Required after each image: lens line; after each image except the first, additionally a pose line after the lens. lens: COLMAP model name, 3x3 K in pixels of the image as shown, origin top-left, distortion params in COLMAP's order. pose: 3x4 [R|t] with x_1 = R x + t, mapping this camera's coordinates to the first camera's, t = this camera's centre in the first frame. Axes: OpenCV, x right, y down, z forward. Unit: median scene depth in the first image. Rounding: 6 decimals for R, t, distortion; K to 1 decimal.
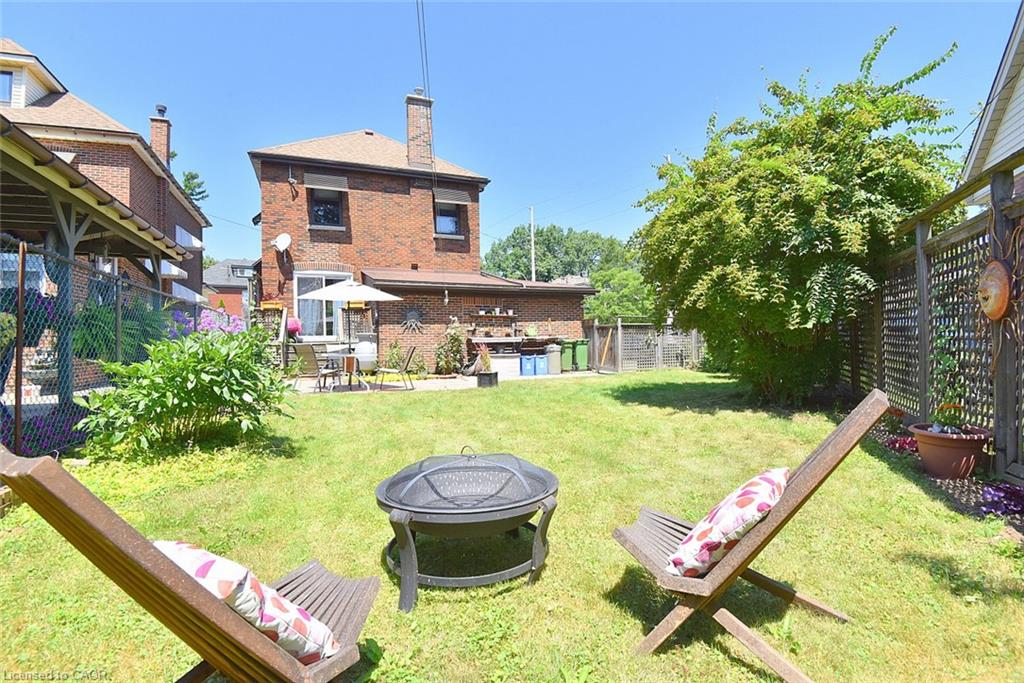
lens RADIAL K [[469.3, 0, 517.2], [0, 469.3, 340.1], [0, 0, 1]] dist [-0.002621, -0.031062]
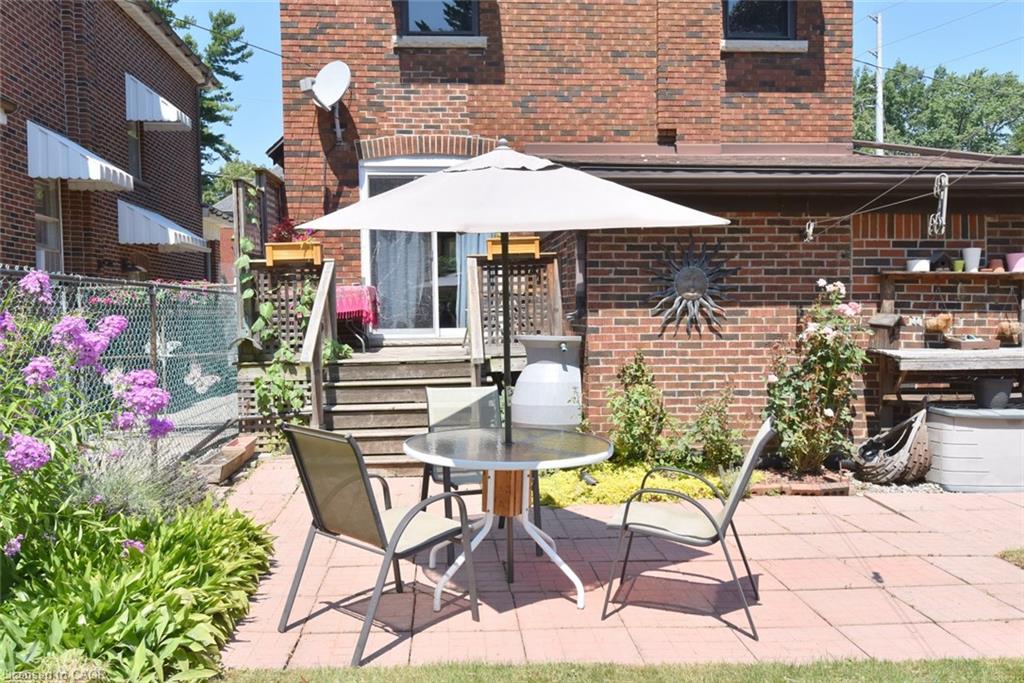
lens RADIAL K [[846.4, 0, 512.0], [0, 846.4, 341.5], [0, 0, 1]] dist [0.031616, 0.001120]
pose [[0.950298, 0.016812, -0.310889, -0.139805], [-0.003670, 0.999076, 0.042811, -0.029800], [0.311322, -0.039543, 0.949482, 0.372362]]
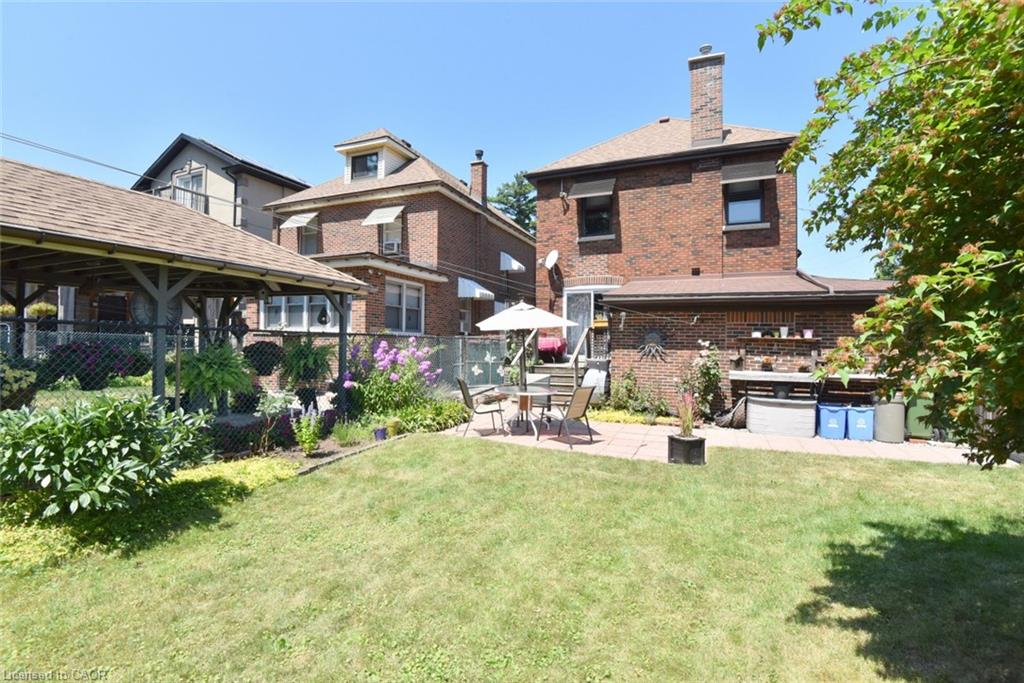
lens RADIAL K [[469.3, 0, 517.2], [0, 469.3, 340.1], [0, 0, 1]] dist [-0.002621, -0.031062]
pose [[0.693281, 0.019473, -0.720404, 0.158958], [-0.023386, 0.999716, 0.004517, -0.041618], [0.720288, 0.013716, 0.693540, 0.261062]]
